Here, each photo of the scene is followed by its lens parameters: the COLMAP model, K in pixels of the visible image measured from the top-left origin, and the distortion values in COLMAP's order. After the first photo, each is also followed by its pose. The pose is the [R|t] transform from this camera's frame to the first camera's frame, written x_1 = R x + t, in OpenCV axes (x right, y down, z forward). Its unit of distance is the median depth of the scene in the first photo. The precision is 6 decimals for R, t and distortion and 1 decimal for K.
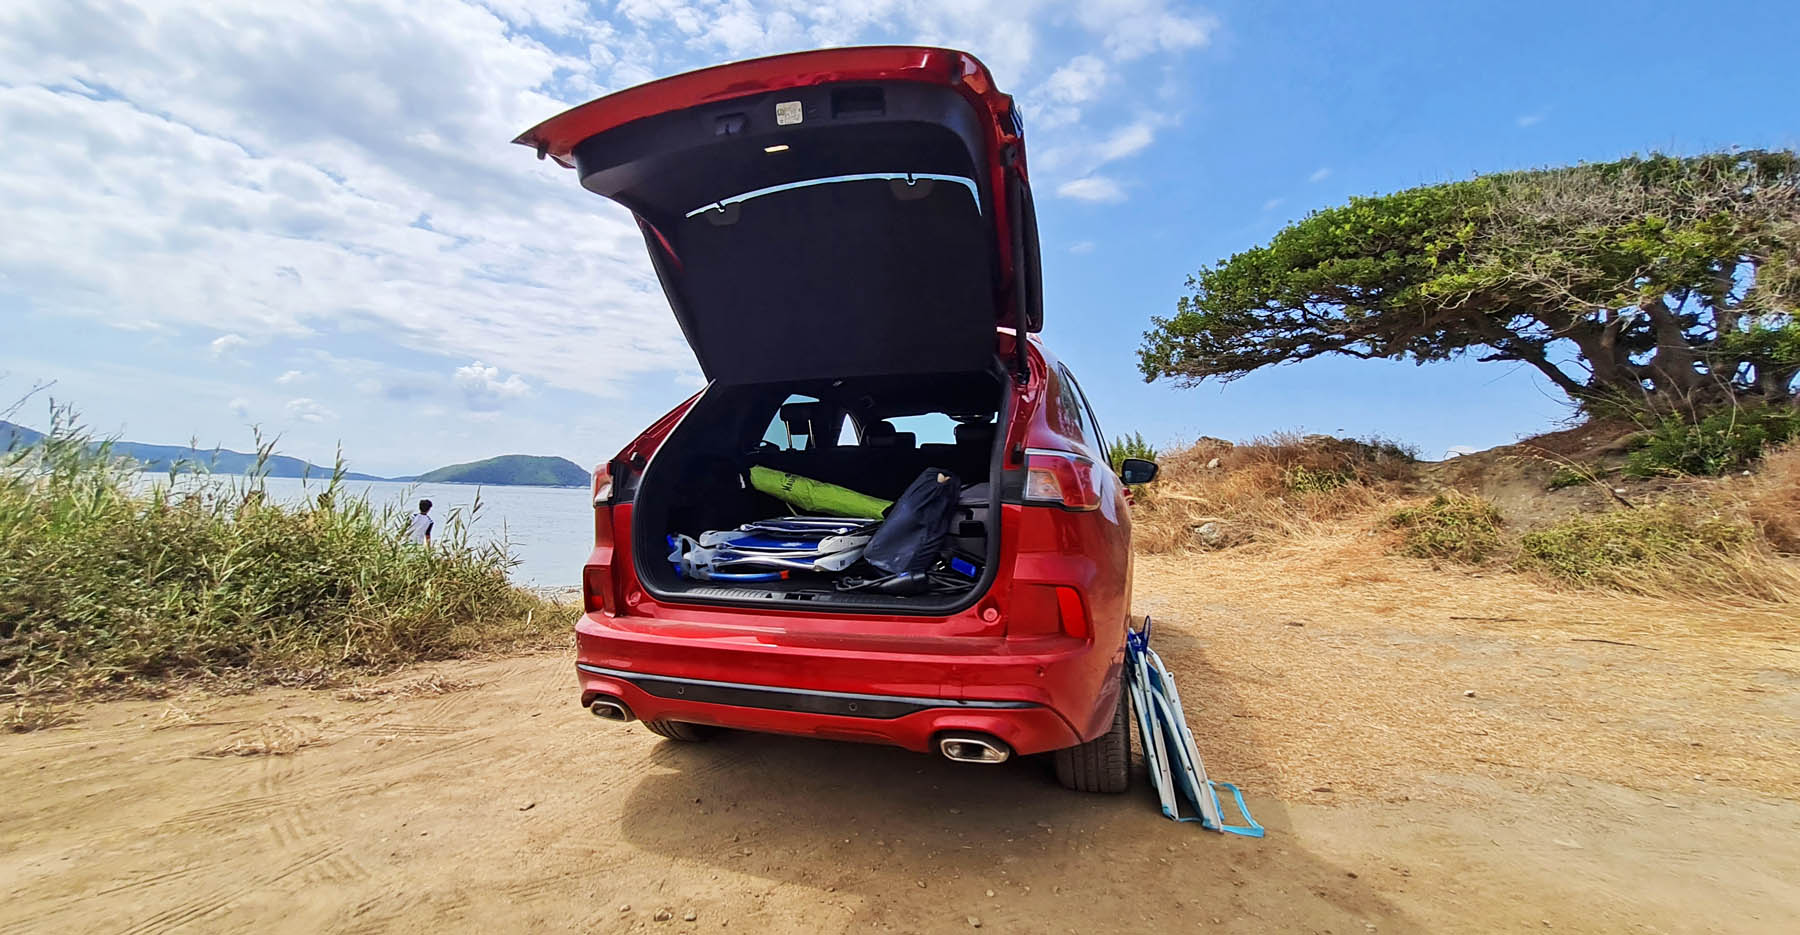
lens RADIAL K [[794.1, 0, 900.5], [0, 794.1, 467.7], [0, 0, 1]] dist [0.001007, -0.000354]
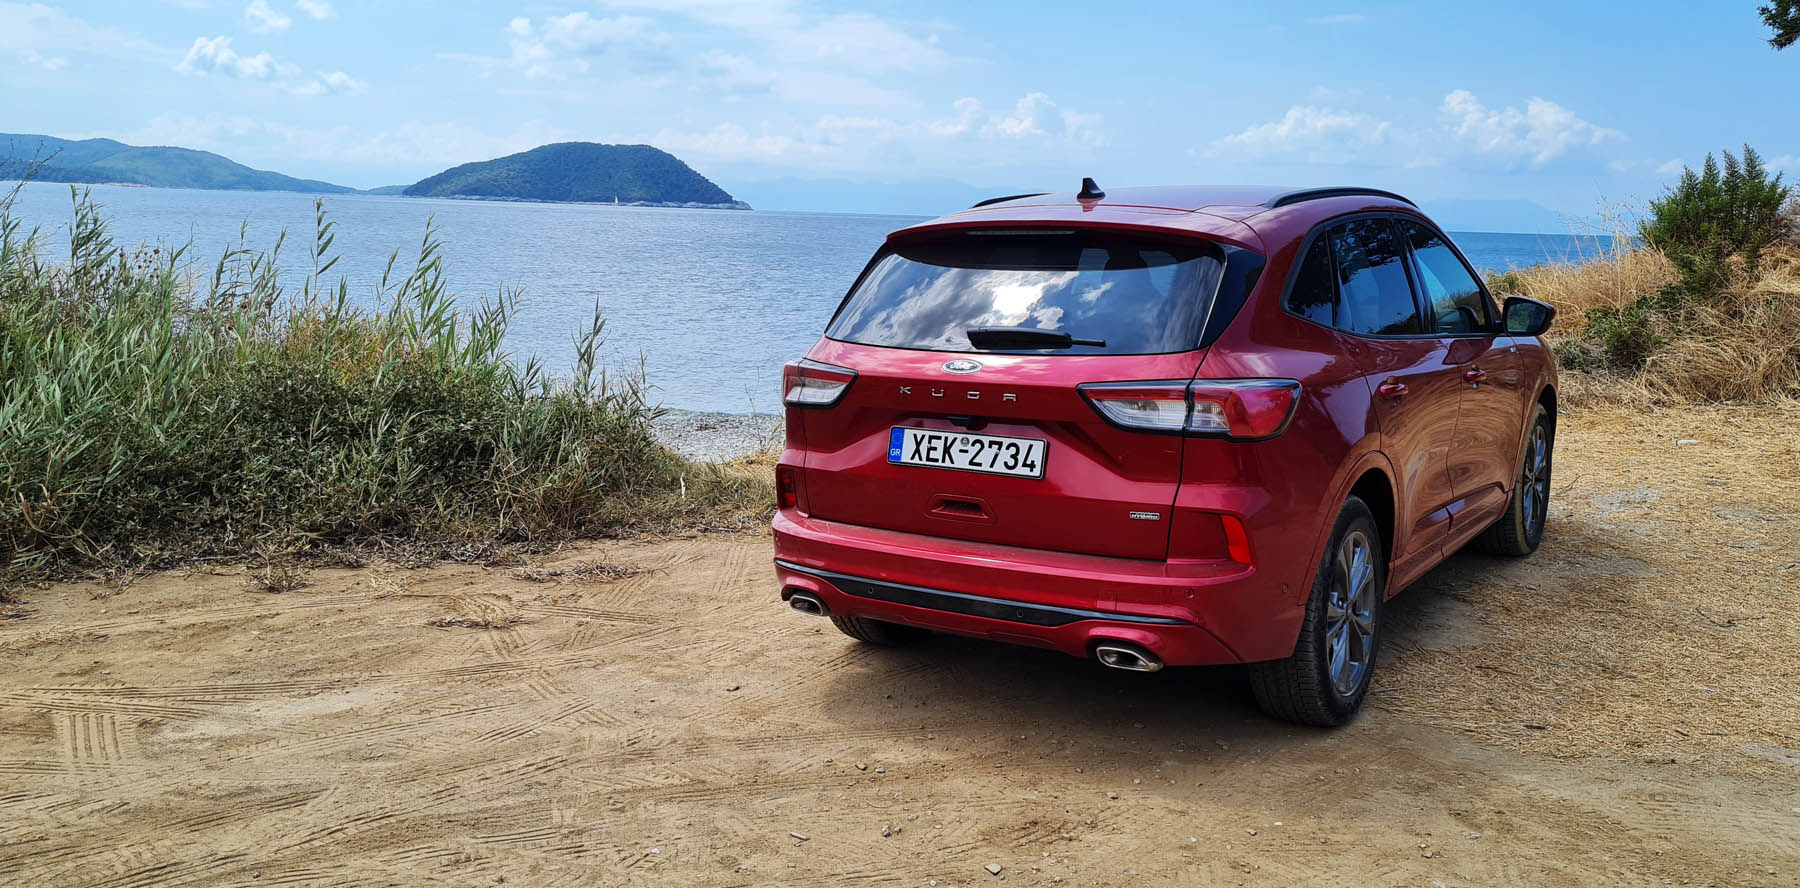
lens RADIAL K [[1638.0, 0, 899.0], [0, 1638.0, 442.7], [0, 0, 1]] dist [0.054840, 0.000000]
pose [[0.968059, 0.037844, -0.247849, 0.229295], [0.005569, 0.985053, 0.172160, -0.226815], [0.250660, -0.168042, 0.953379, -0.815014]]
